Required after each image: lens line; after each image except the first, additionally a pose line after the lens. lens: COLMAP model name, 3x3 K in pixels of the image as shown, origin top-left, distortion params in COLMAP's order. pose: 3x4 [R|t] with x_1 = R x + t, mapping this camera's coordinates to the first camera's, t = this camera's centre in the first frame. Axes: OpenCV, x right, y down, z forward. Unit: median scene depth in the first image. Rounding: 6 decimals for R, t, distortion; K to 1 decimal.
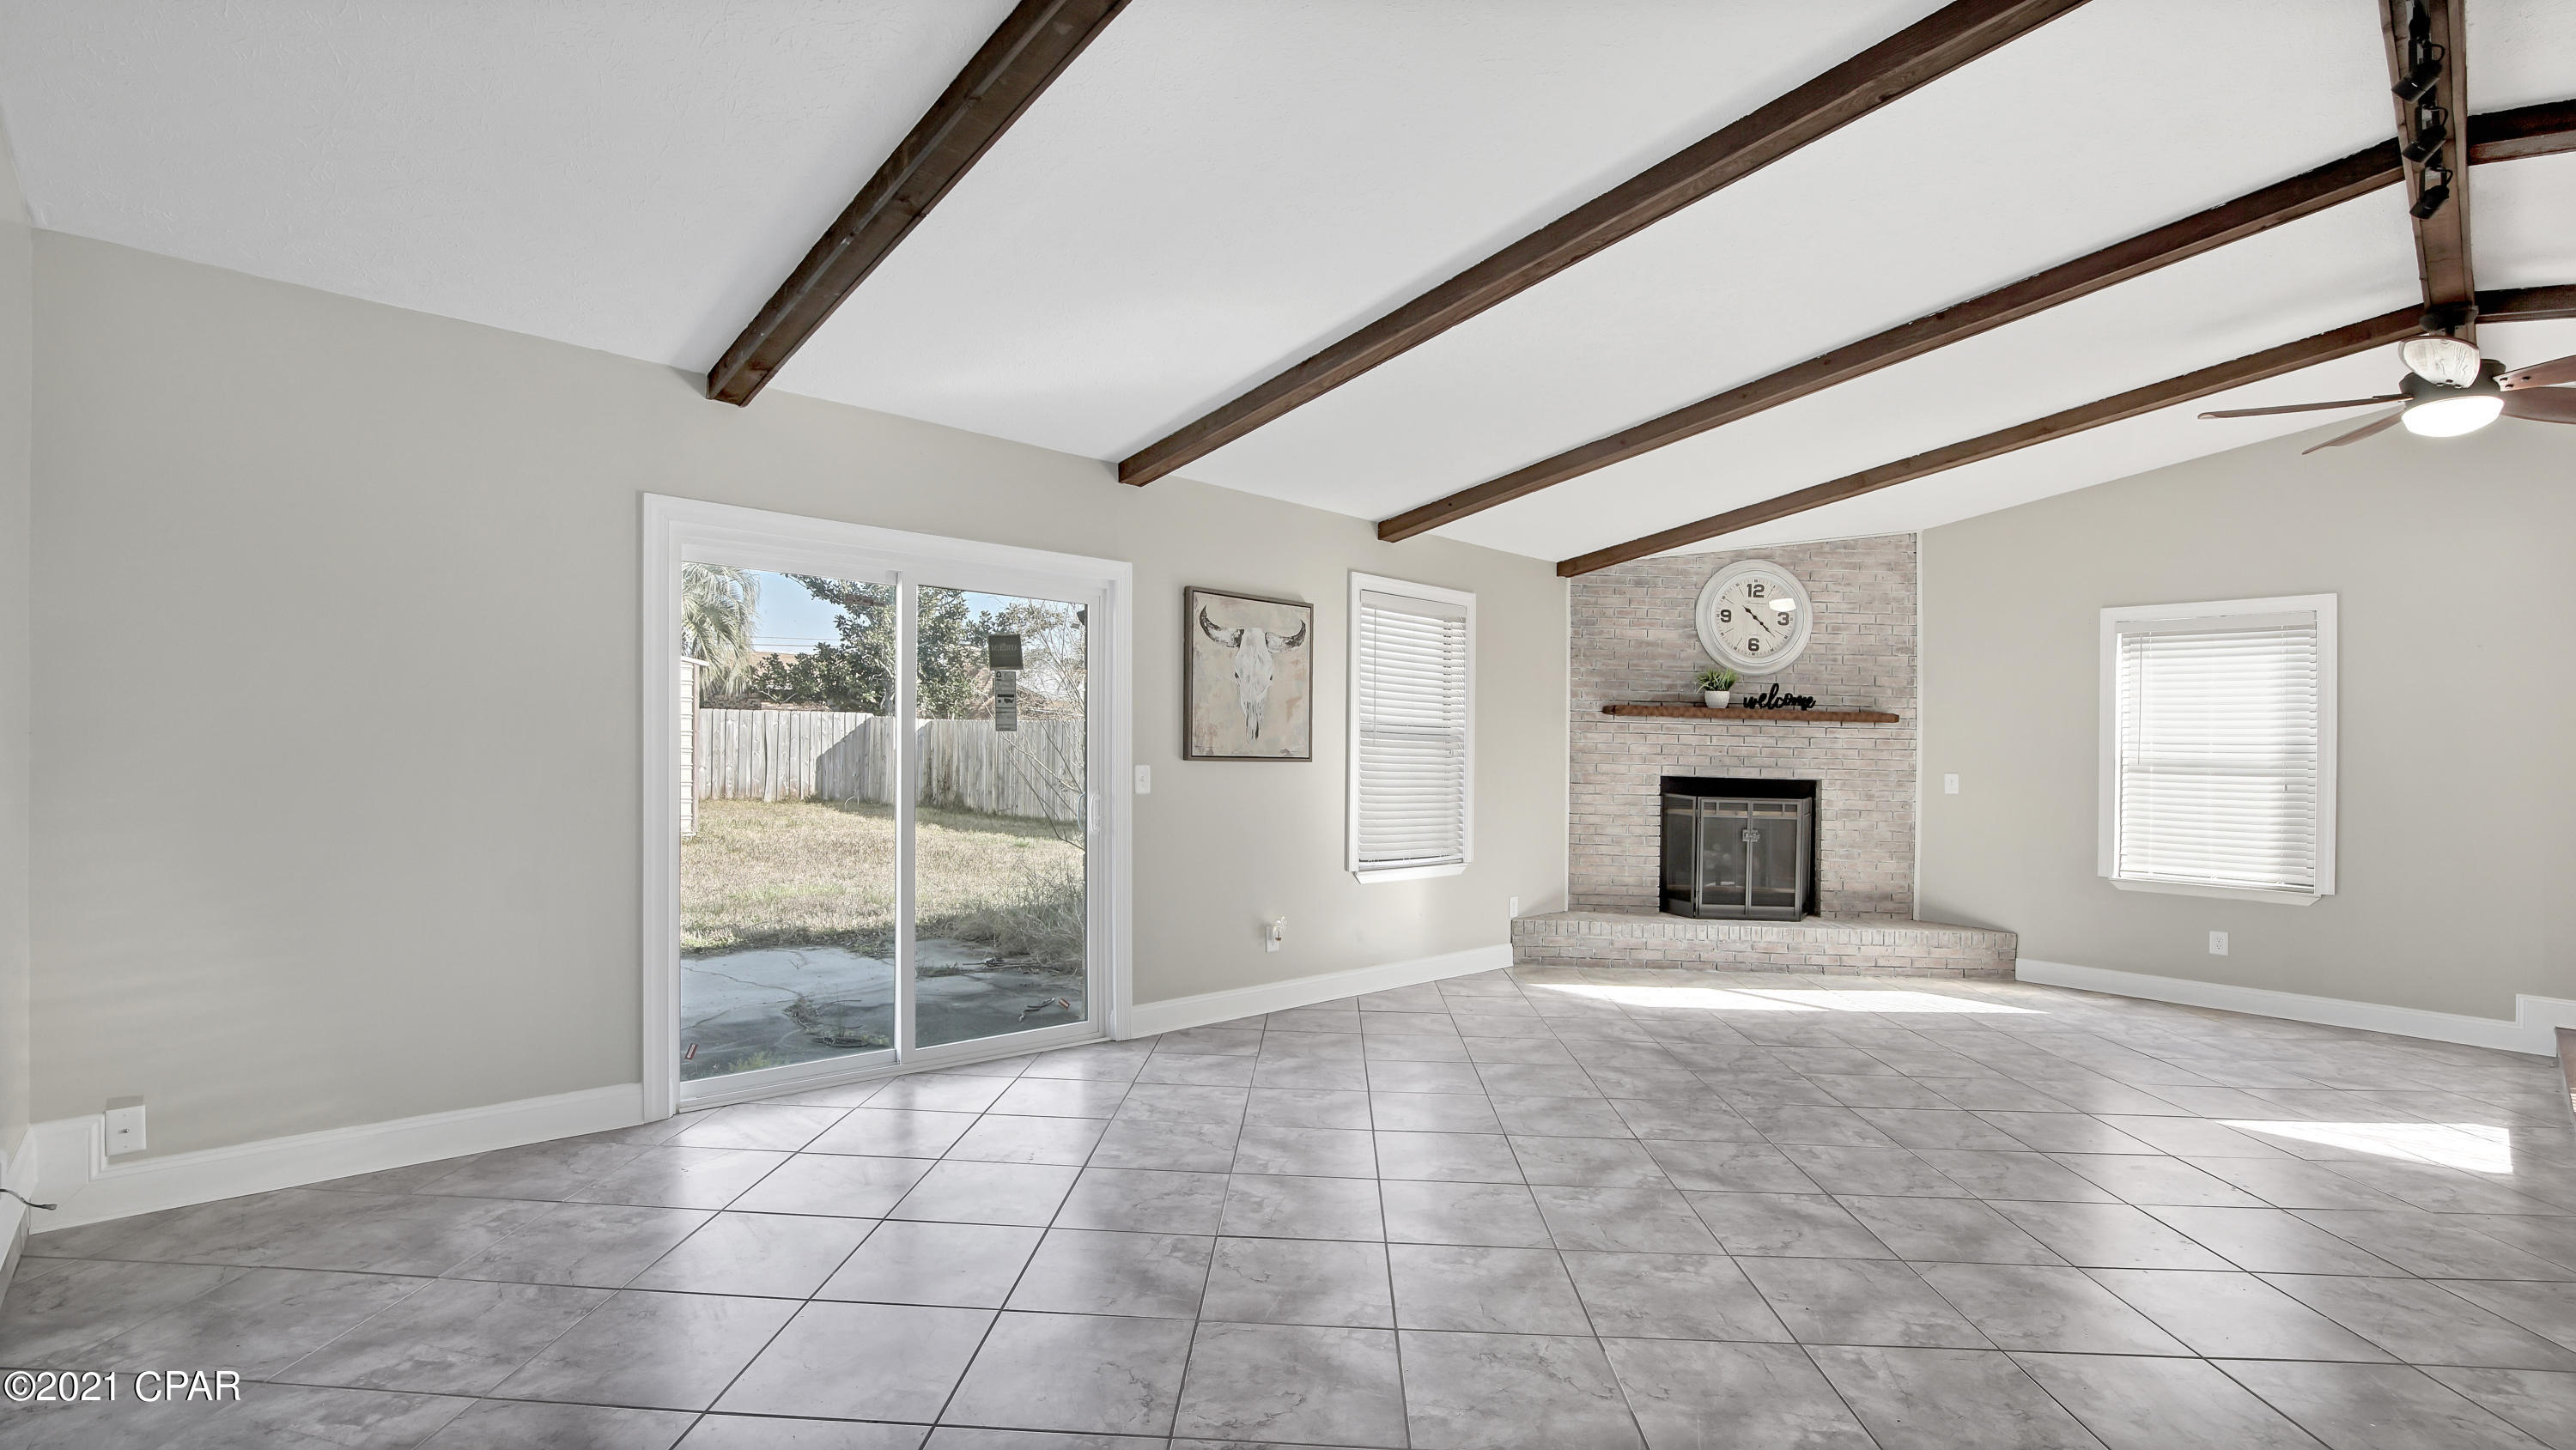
lens RADIAL K [[1146.9, 0, 1292.6], [0, 1146.9, 718.0], [0, 0, 1]] dist [-0.022025, 0.000166]
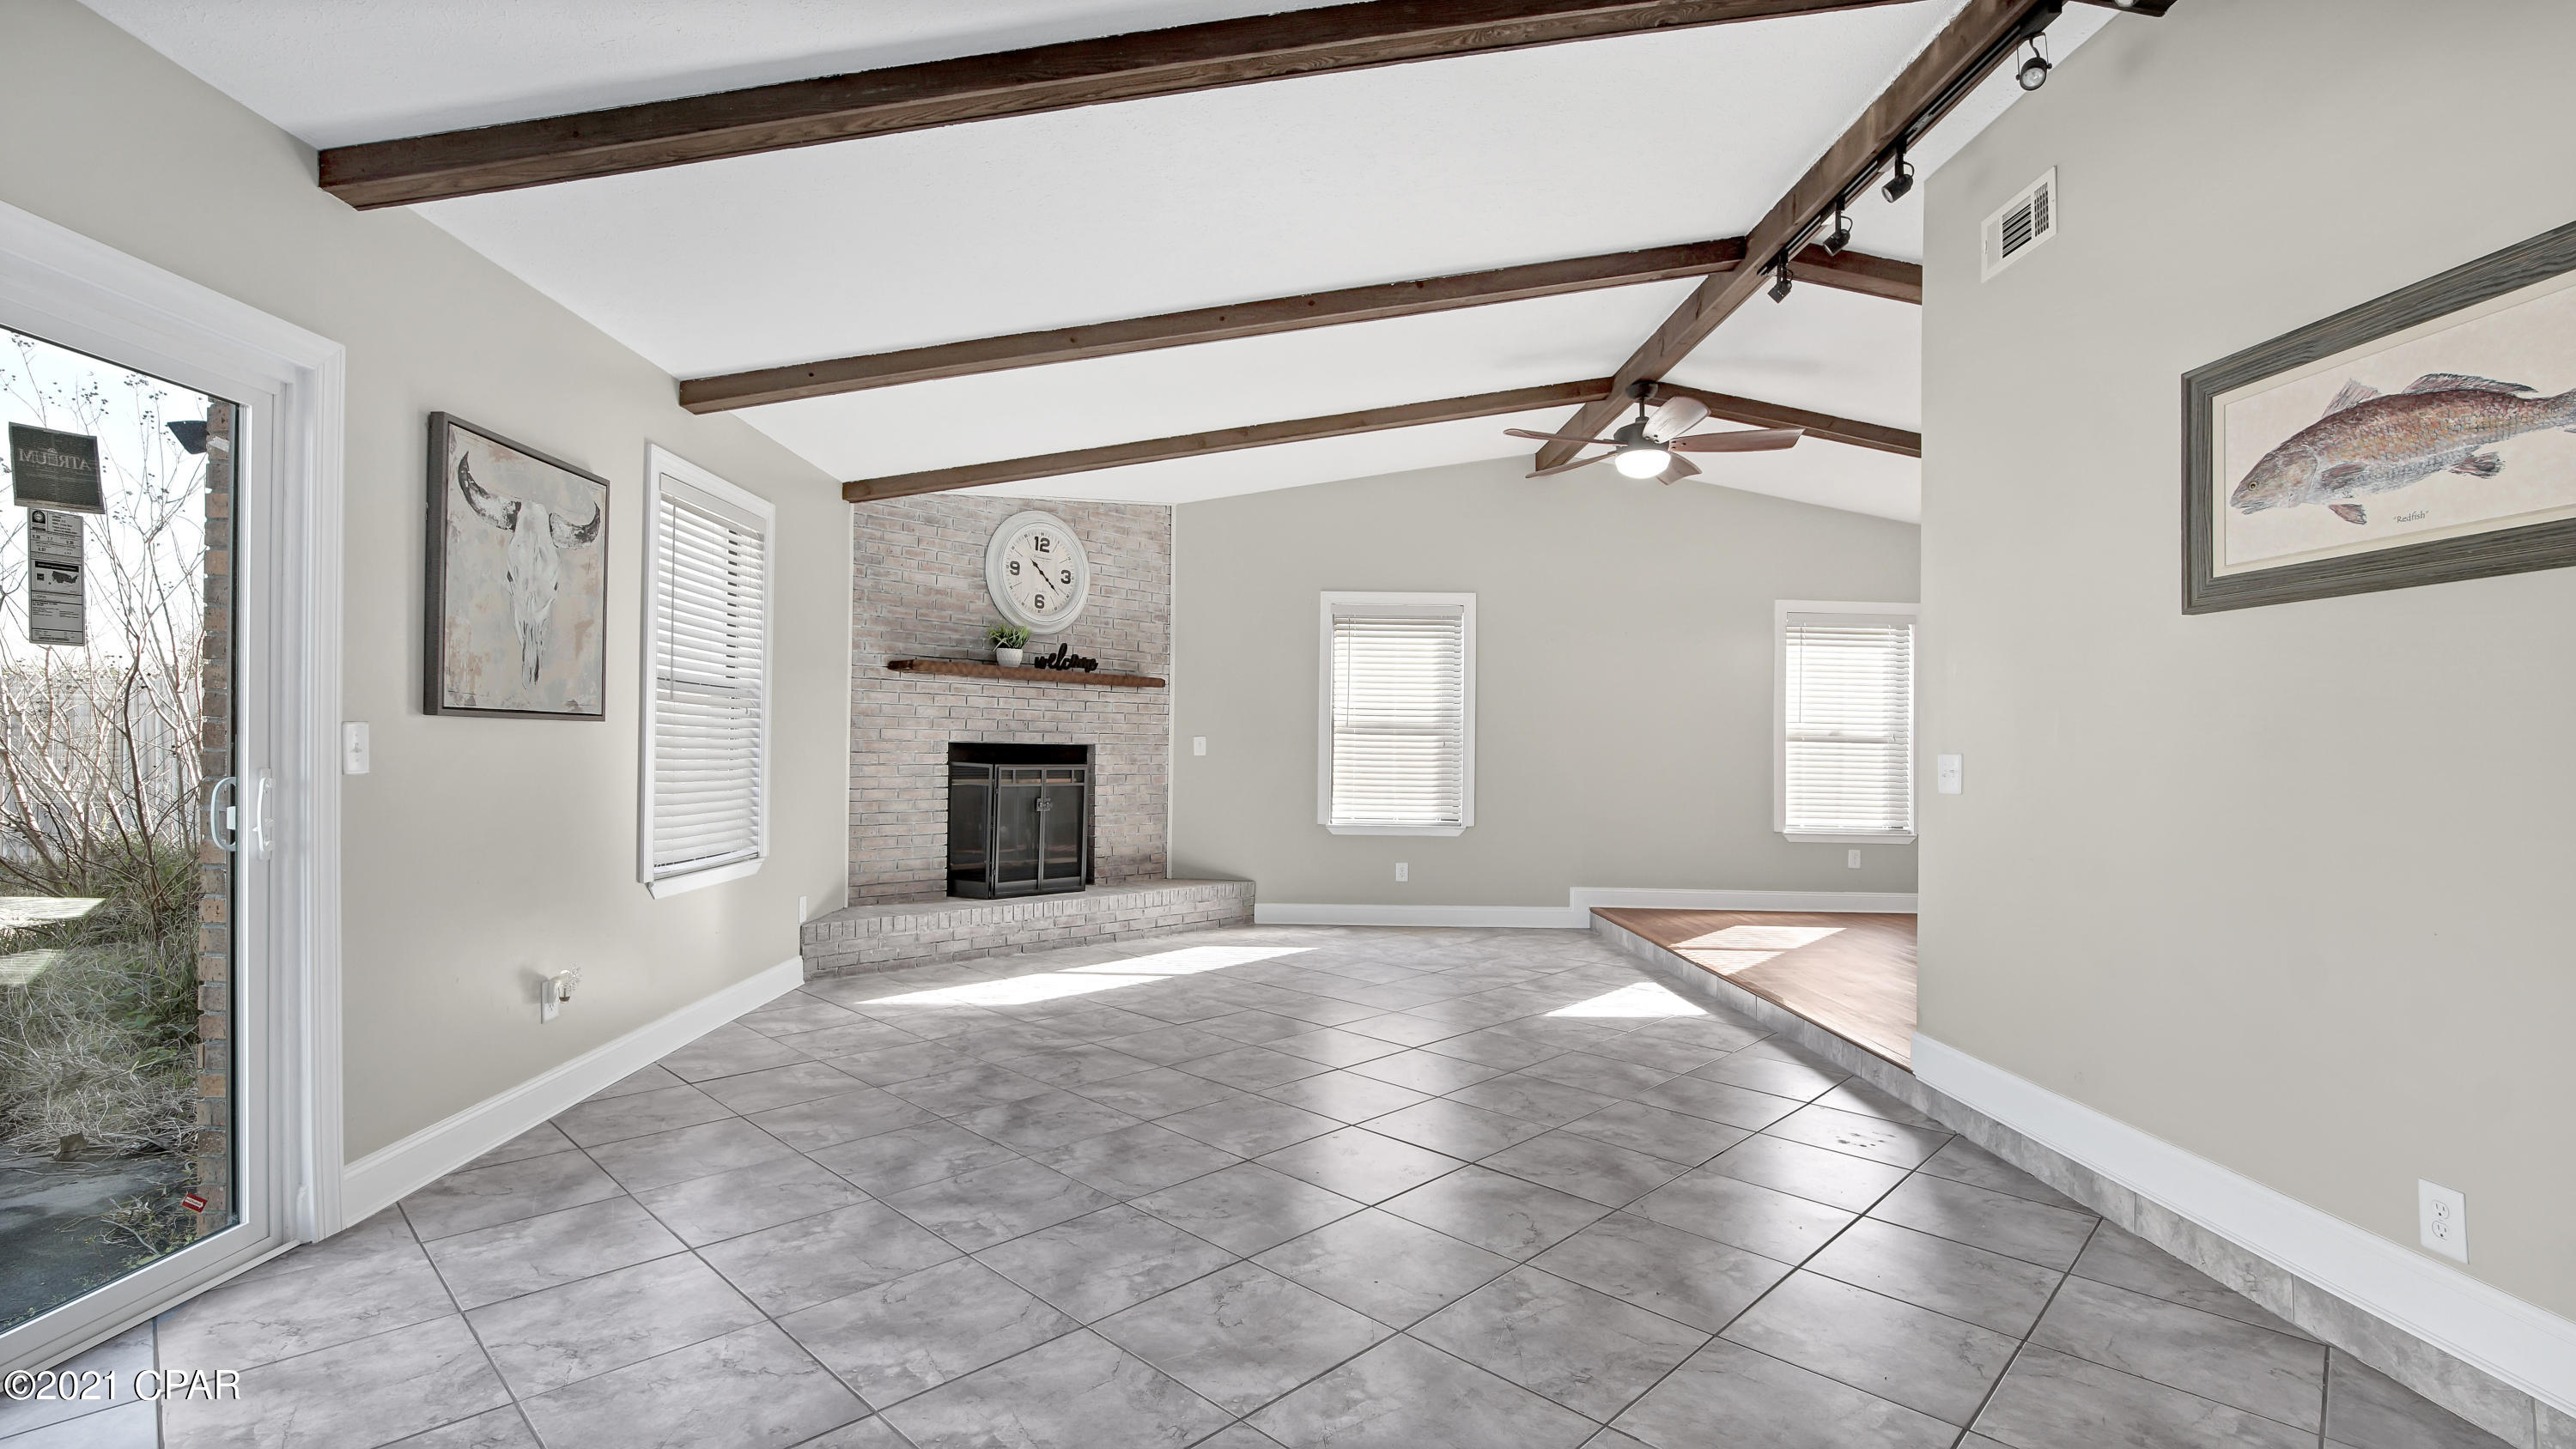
lens RADIAL K [[1150.0, 0, 1265.4], [0, 1150.0, 707.7], [0, 0, 1]] dist [-0.019305, 0.000372]
pose [[0.680063, 0.010116, 0.733084, -0.165706], [-0.017236, 0.999849, 0.002192, 0.018193], [-0.732951, -0.014126, 0.680135, 0.224981]]
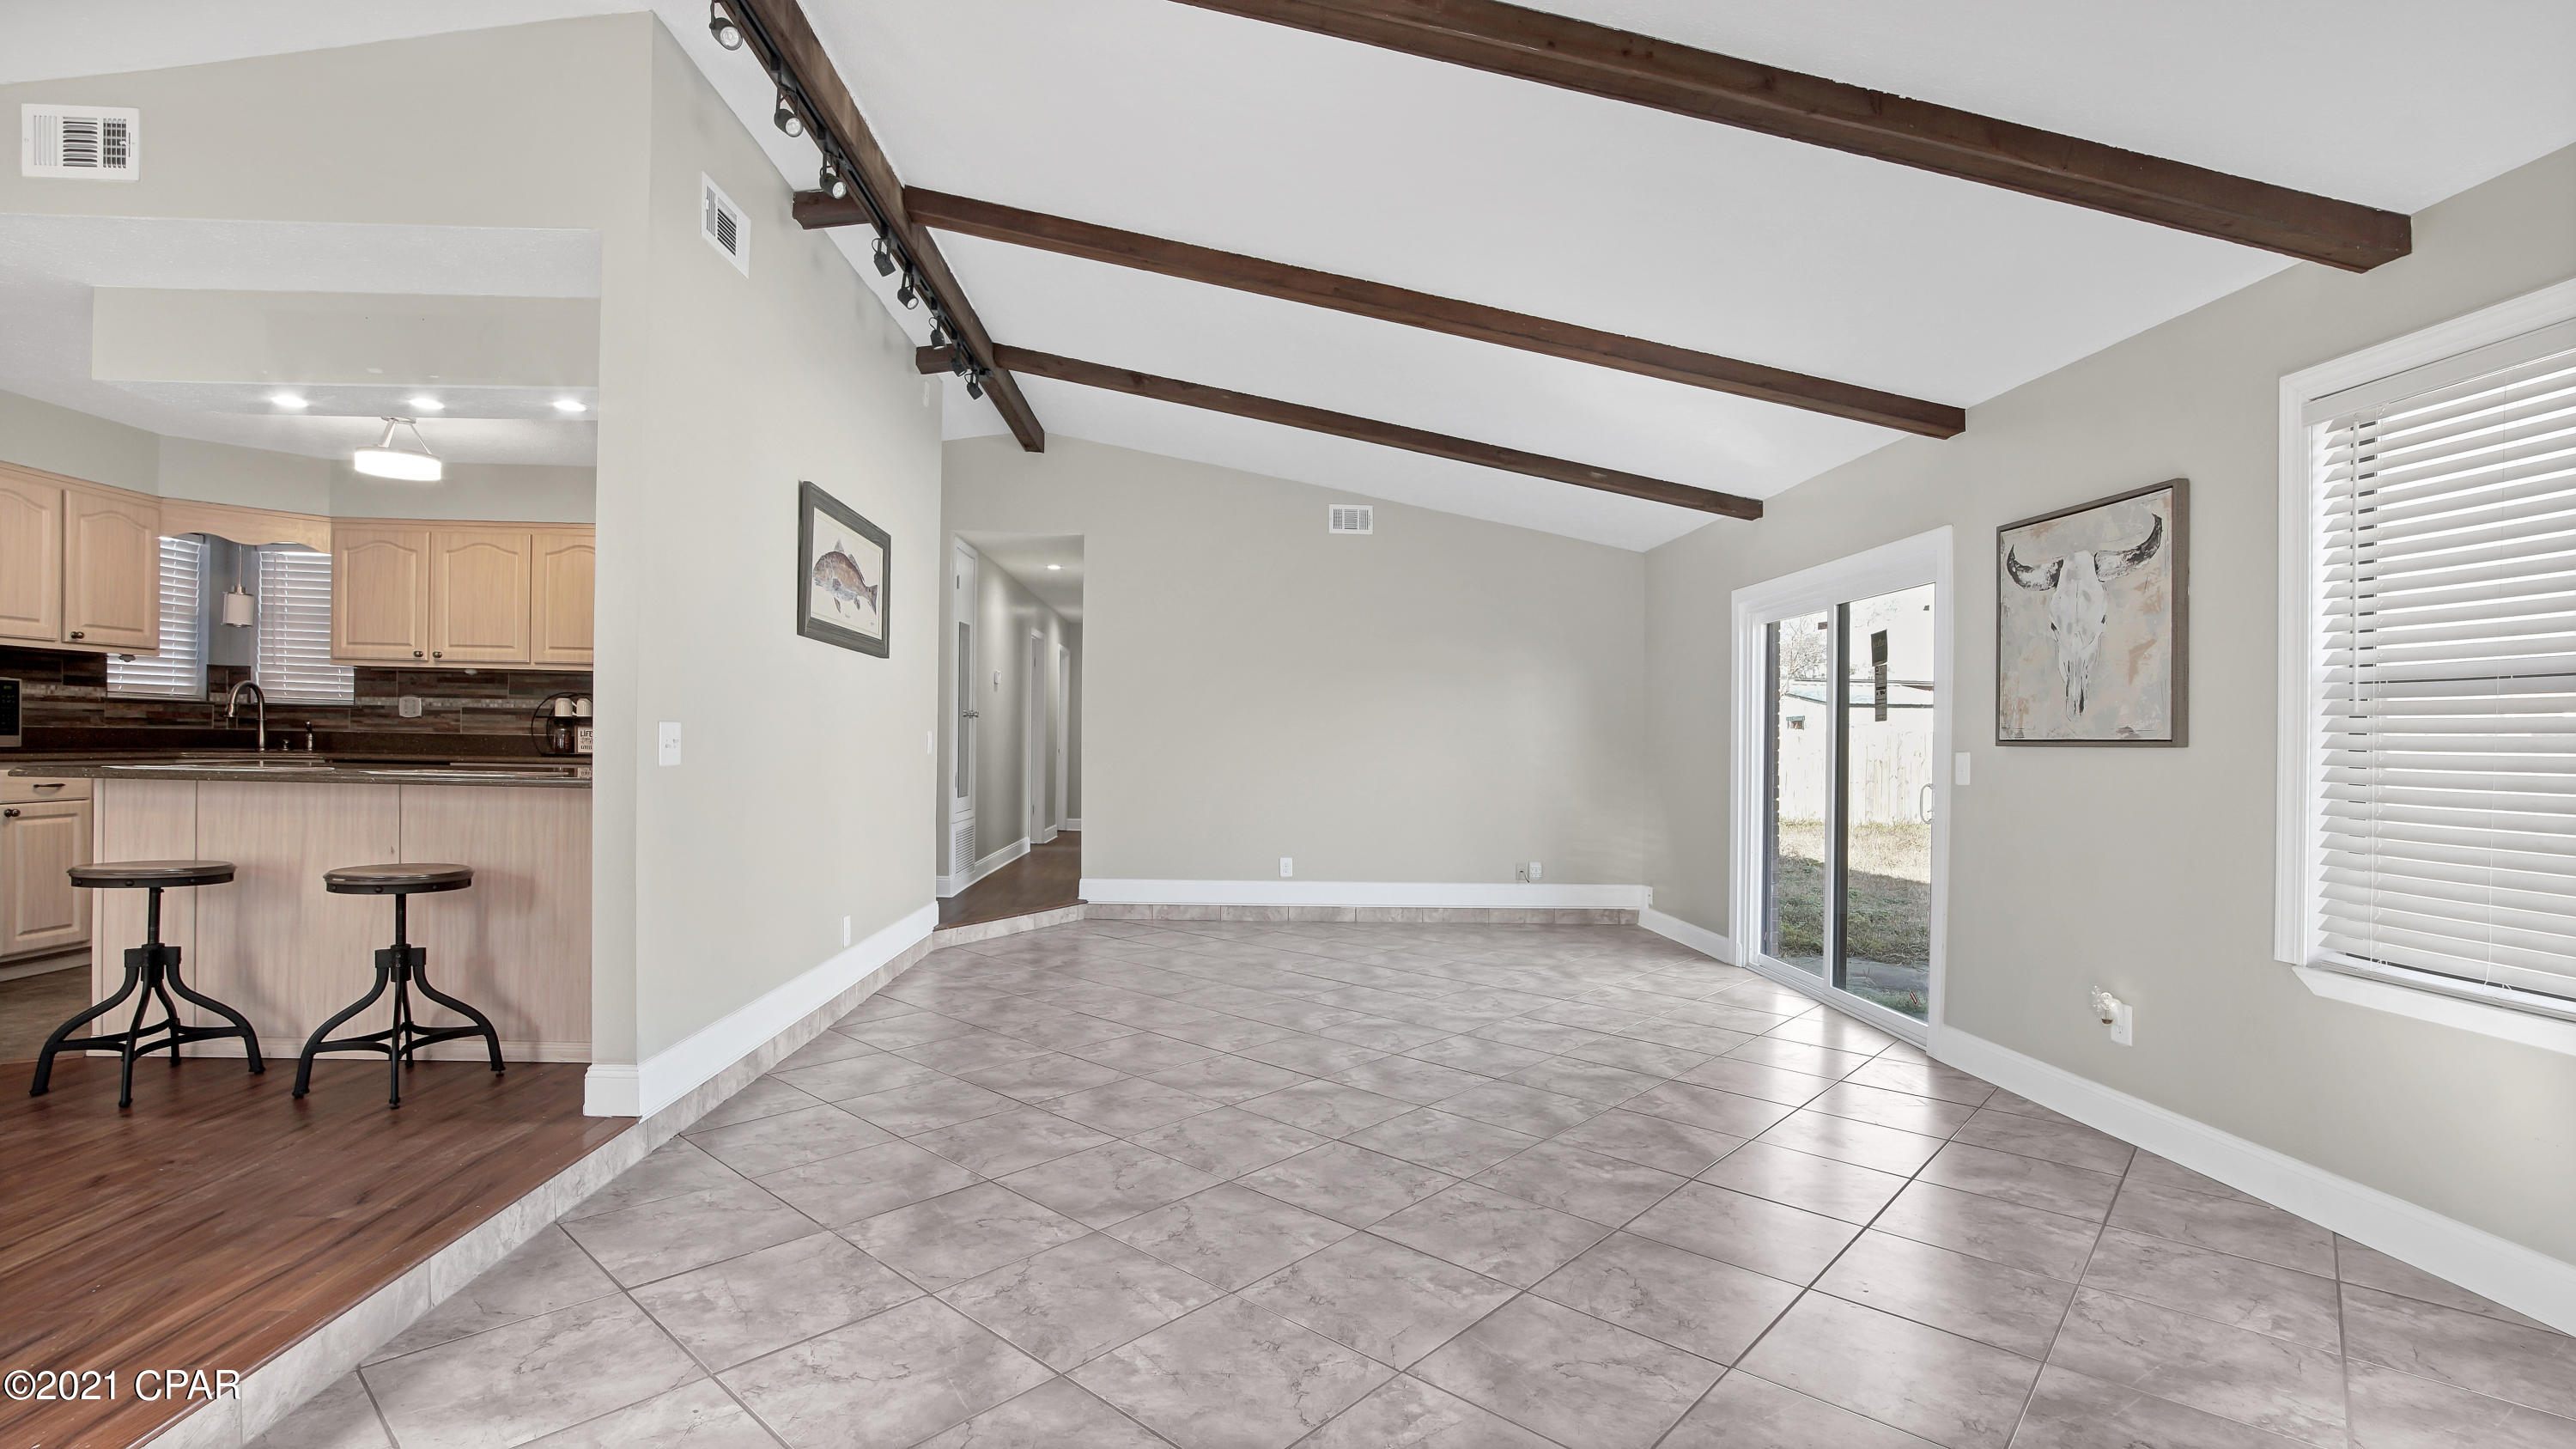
lens RADIAL K [[1155.2, 0, 1276.9], [0, 1155.2, 661.0], [0, 0, 1]] dist [-0.018352, 0.000861]
pose [[-0.643666, -0.094341, -0.759469, 0.615451], [-0.023029, 0.994311, -0.103995, 0.053484], [0.764960, -0.049448, -0.642177, 0.825689]]
